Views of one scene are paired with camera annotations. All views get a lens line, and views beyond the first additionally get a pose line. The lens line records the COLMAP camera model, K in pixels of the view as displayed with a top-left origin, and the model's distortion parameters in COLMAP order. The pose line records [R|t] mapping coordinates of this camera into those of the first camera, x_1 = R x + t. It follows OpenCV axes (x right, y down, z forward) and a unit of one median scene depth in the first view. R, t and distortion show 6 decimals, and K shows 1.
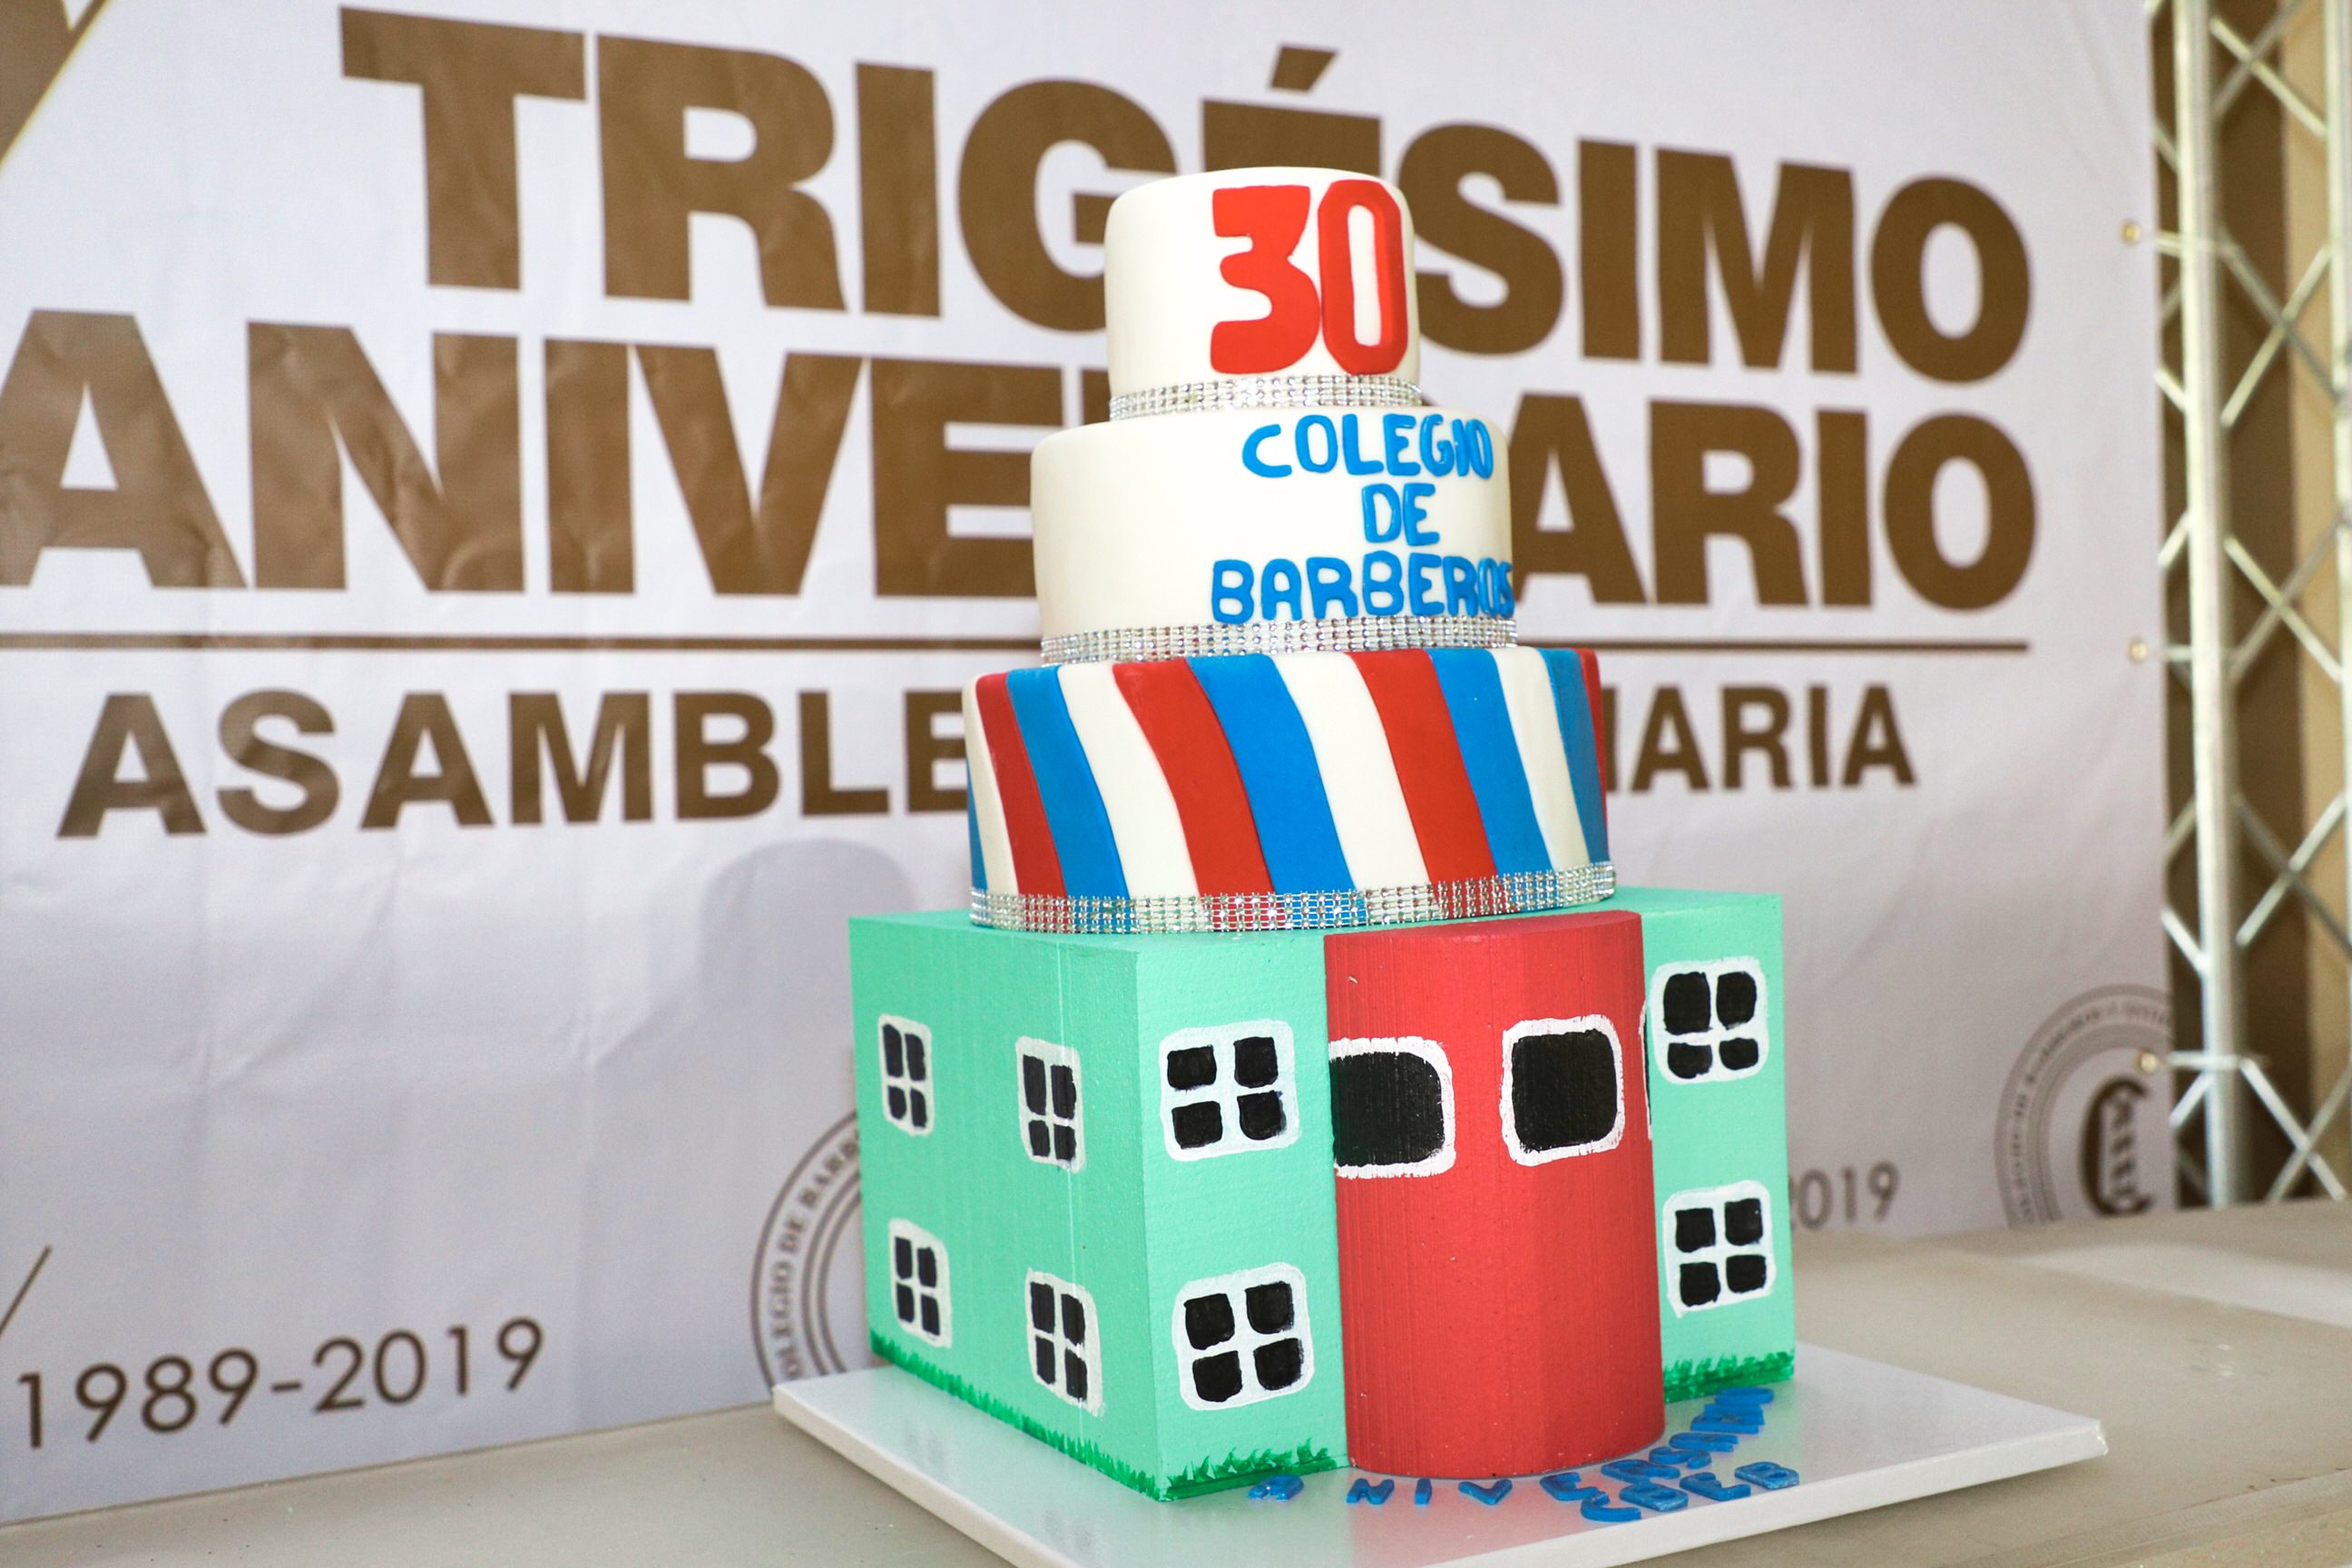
lens RADIAL K [[2643.7, 0, 1244.6], [0, 2643.7, 755.4], [0, 0, 1]] dist [0.012551, 0.034824]
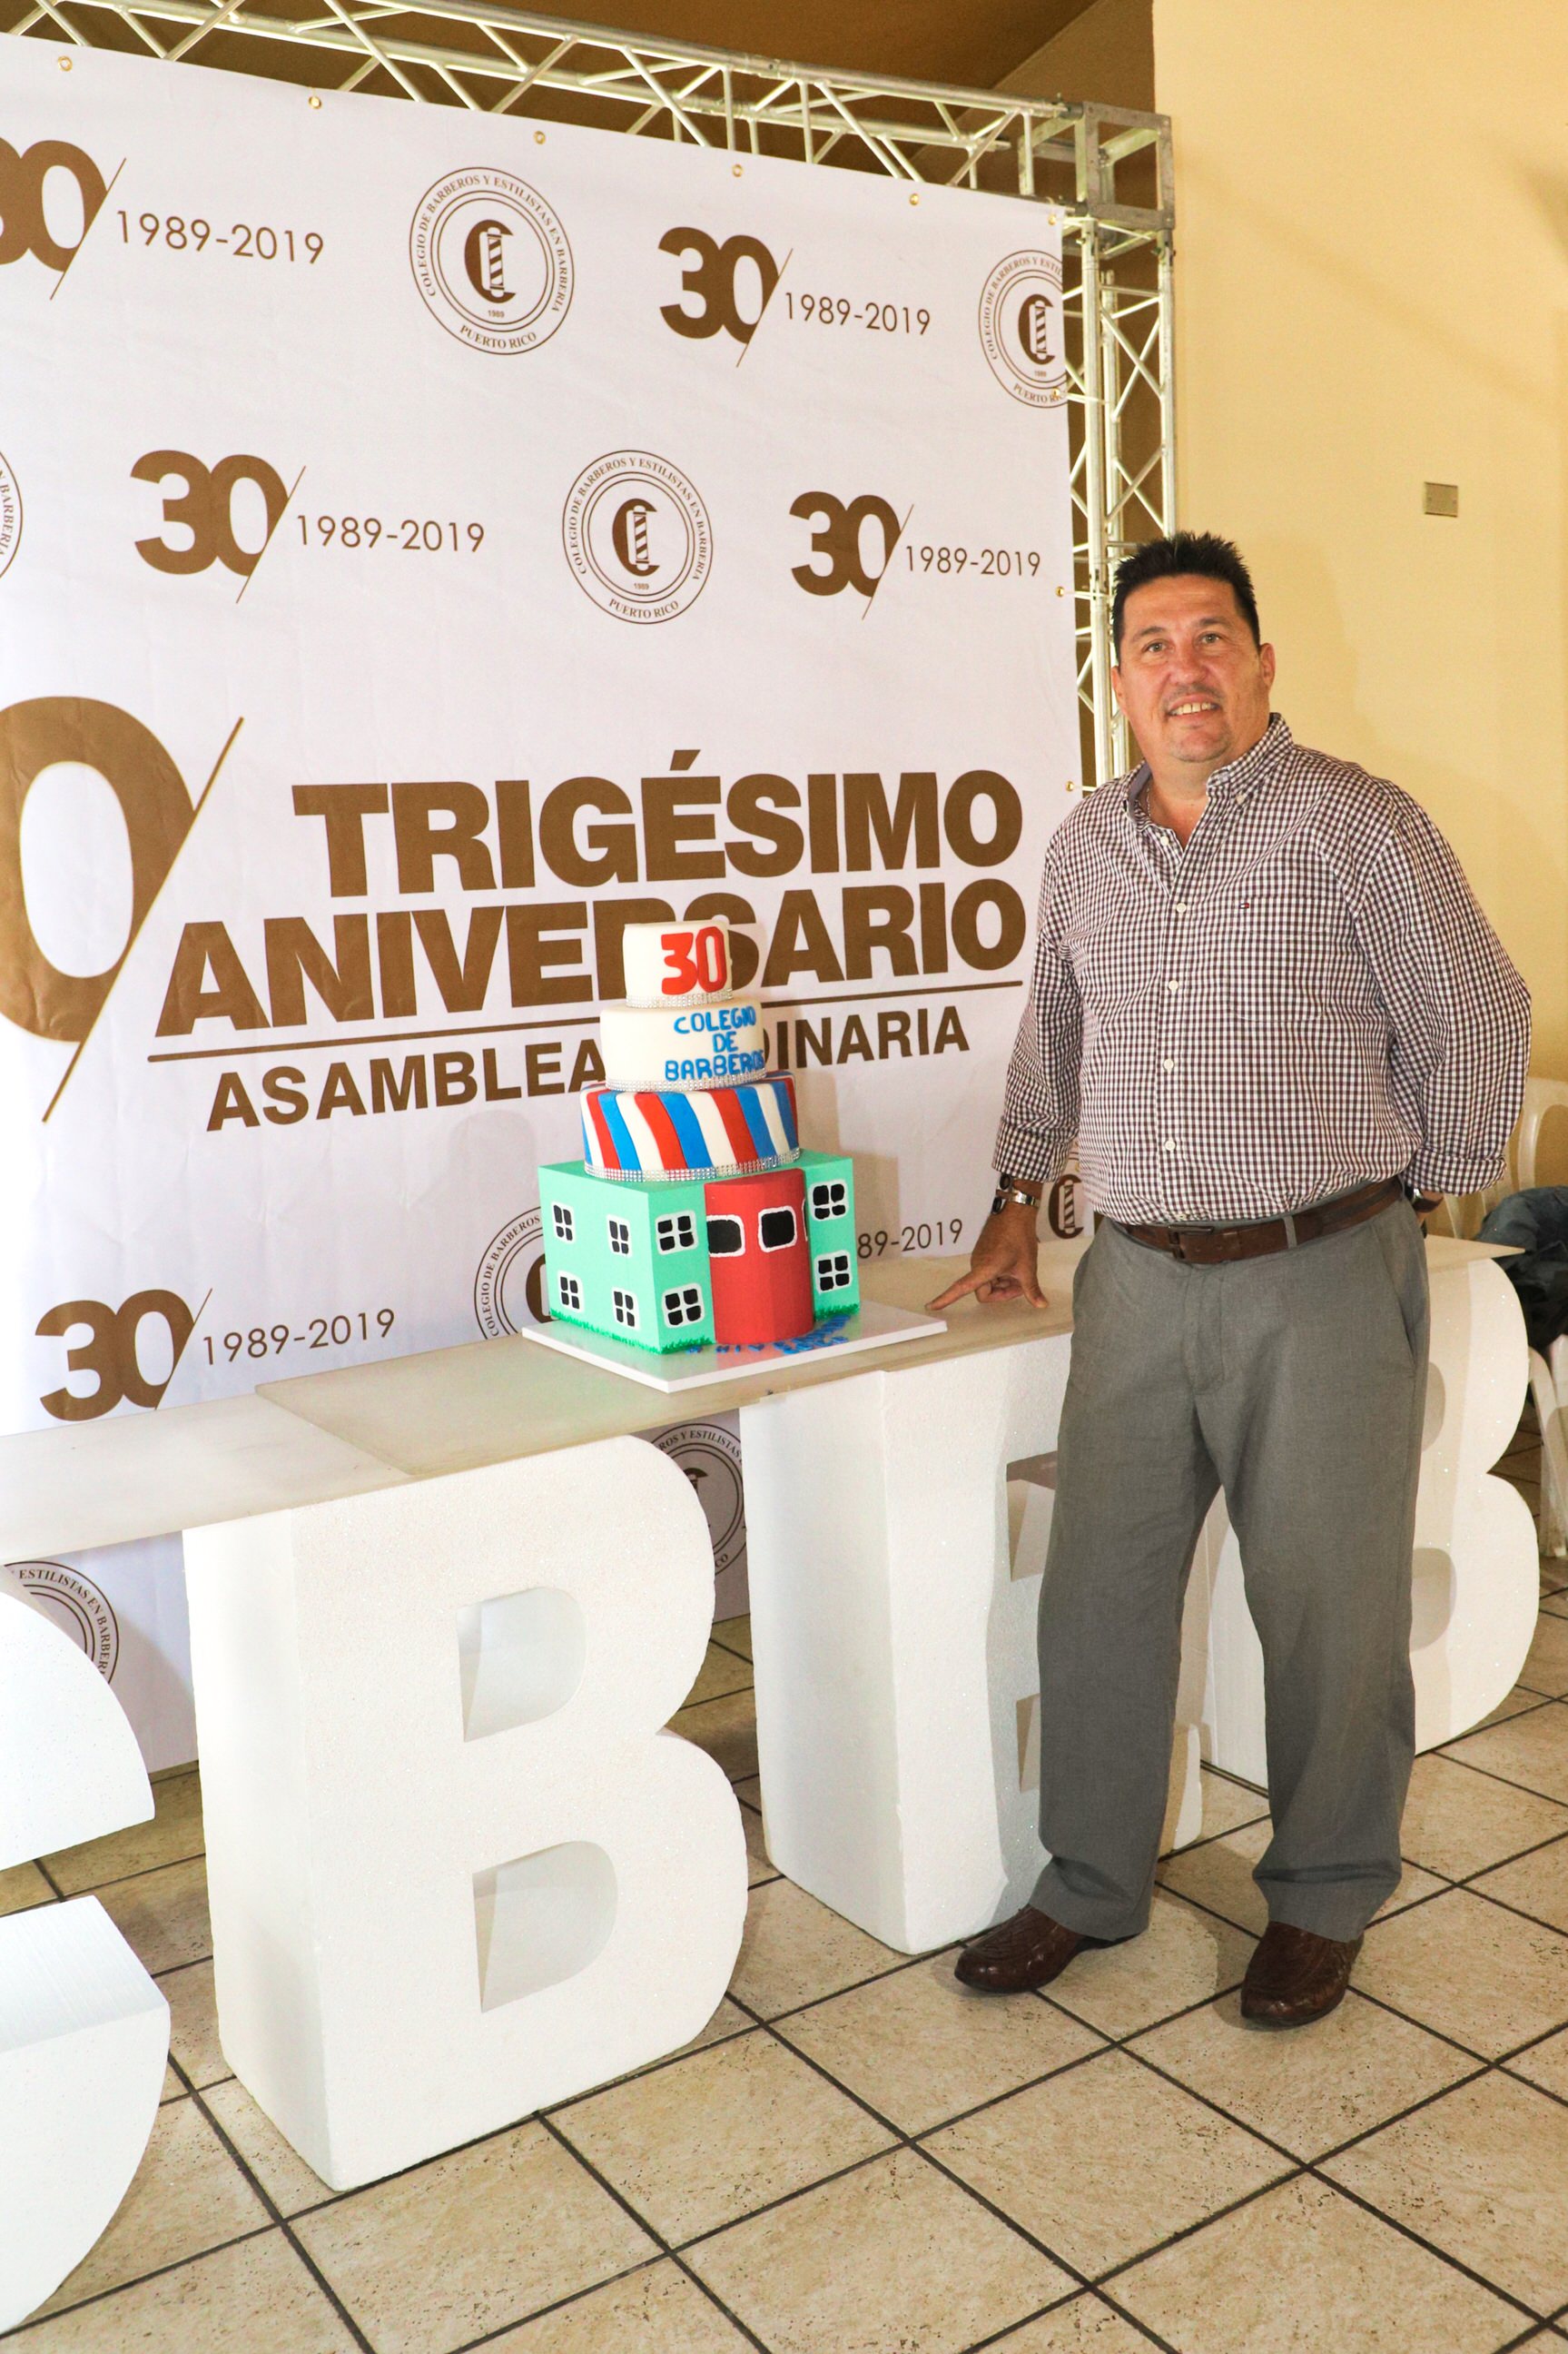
lens RADIAL K [[2111.8, 0, 811.3], [0, 2111.8, 1070.1], [0, 0, 1]] dist [0.008119, 0.002042]
pose [[0.996389, -0.028909, 0.079834, -0.024877], [0.020264, 0.994047, 0.107048, -0.205404], [-0.082453, -0.105043, 0.991044, -0.932331]]
